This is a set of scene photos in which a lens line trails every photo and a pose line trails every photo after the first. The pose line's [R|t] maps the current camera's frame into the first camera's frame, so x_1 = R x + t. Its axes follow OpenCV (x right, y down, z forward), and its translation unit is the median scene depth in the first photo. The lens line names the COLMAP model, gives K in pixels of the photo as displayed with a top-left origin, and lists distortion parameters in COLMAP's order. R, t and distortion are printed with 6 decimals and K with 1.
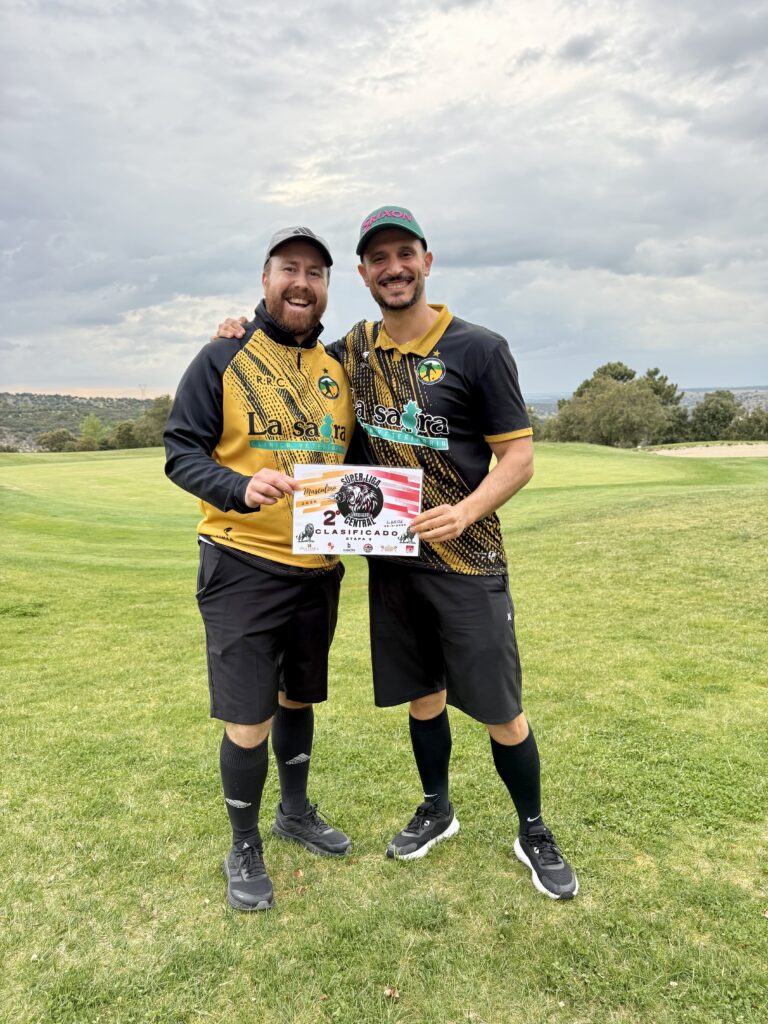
lens RADIAL K [[717.1, 0, 384.0], [0, 717.1, 511.2], [0, 0, 1]] dist [0.031626, -0.041789]
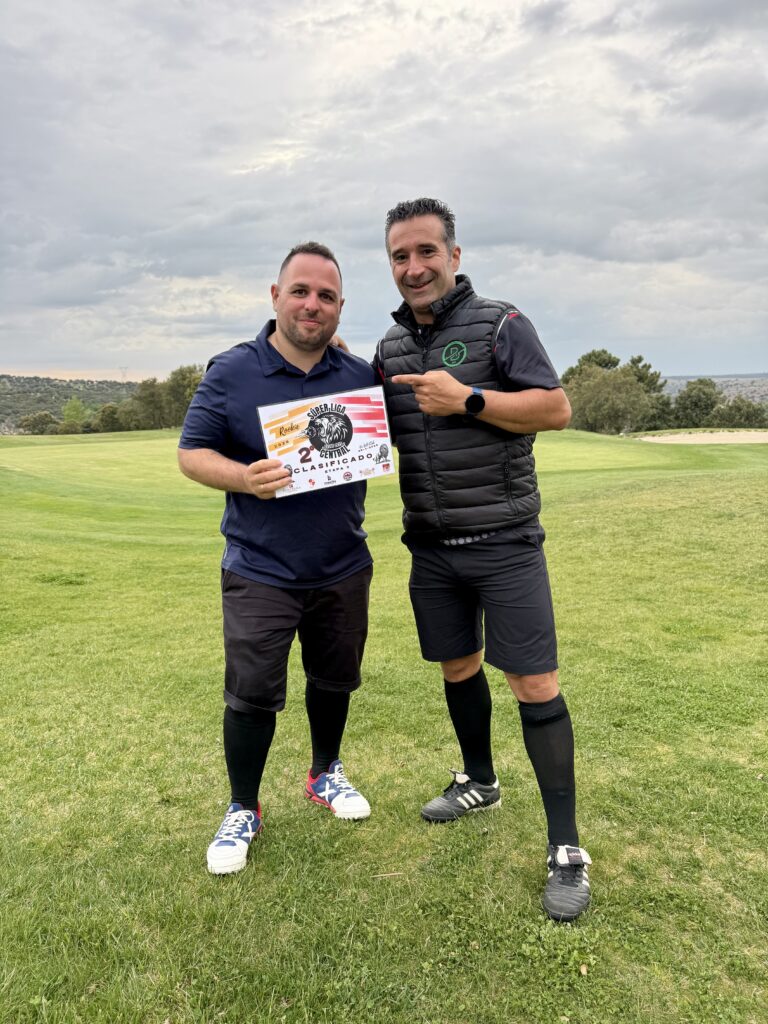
lens RADIAL K [[717.1, 0, 385.6], [0, 717.1, 507.2], [0, 0, 1]] dist [0.031626, -0.041789]
pose [[0.999668, 0.004499, 0.025369, -0.044211], [-0.004872, 0.999880, 0.014673, 0.009763], [-0.025300, -0.014792, 0.999570, -0.070201]]
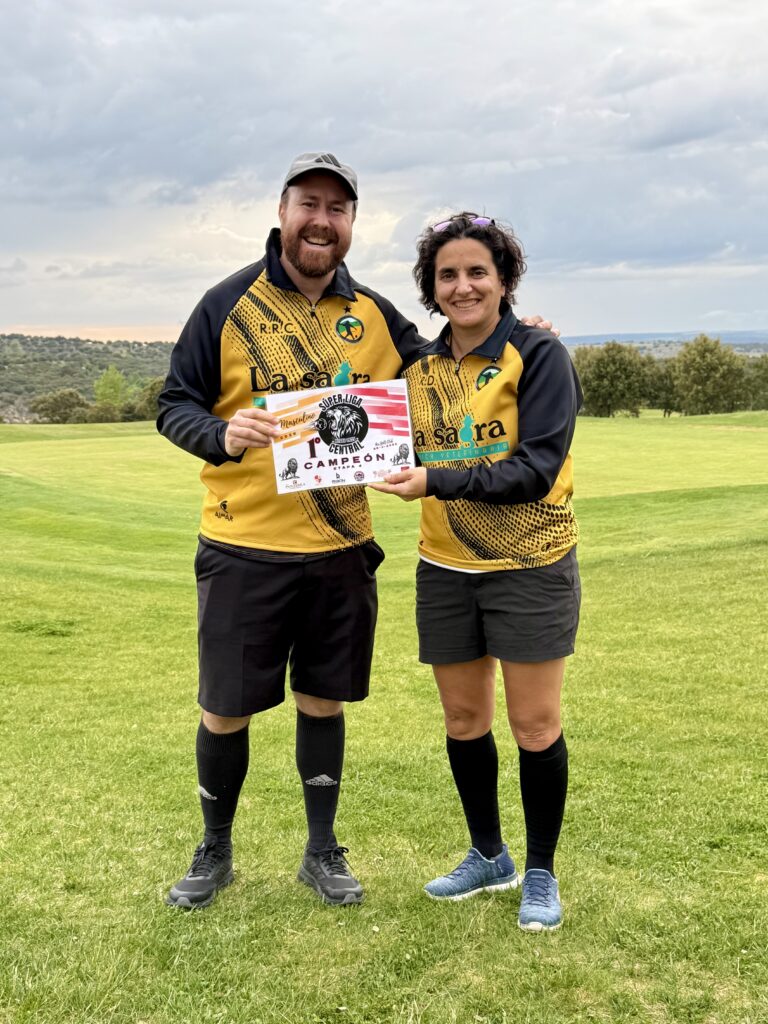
lens RADIAL K [[1145.0, 0, 386.4], [0, 1145.0, 496.3], [0, 0, 1]] dist [0.078555, 0.000000]
pose [[0.989071, 0.014999, -0.146673, 0.026091], [-0.018026, 0.999651, -0.019330, 0.011499], [0.146332, 0.021762, 0.988996, -0.135956]]
